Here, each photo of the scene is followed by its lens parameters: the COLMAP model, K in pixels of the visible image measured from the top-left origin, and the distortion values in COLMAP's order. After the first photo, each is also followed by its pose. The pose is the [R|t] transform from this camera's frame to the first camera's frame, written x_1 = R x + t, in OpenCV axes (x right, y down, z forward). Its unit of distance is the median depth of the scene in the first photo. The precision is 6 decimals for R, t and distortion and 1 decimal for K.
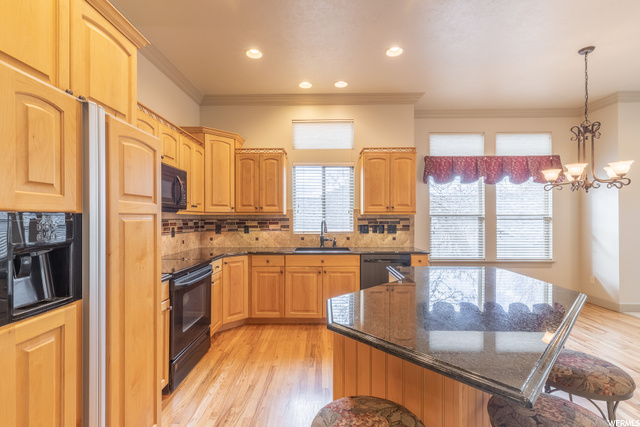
lens RADIAL K [[292.7, 0, 319.7], [0, 292.7, 216.8], [0, 0, 1]] dist [0.001304, 0.000287]
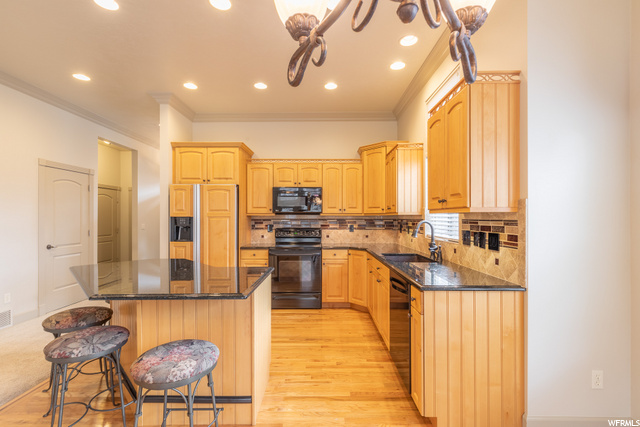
lens RADIAL K [[292.7, 0, 319.7], [0, 292.7, 216.8], [0, 0, 1]] dist [0.001304, 0.000287]
pose [[0.000528, -0.000963, -0.999999, 0.749453], [0.004792, 0.999988, -0.000961, -0.001872], [0.999988, -0.004792, 0.000532, 0.700725]]
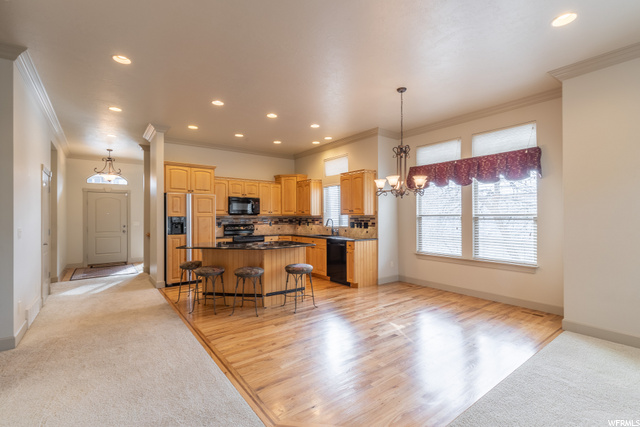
lens RADIAL K [[292.7, 0, 319.7], [0, 292.7, 216.8], [0, 0, 1]] dist [0.001304, 0.000287]
pose [[0.610666, -0.000084, -0.791889, 1.251896], [0.003443, 0.999991, 0.002550, -0.004441], [0.791881, -0.004284, 0.610660, -0.063179]]
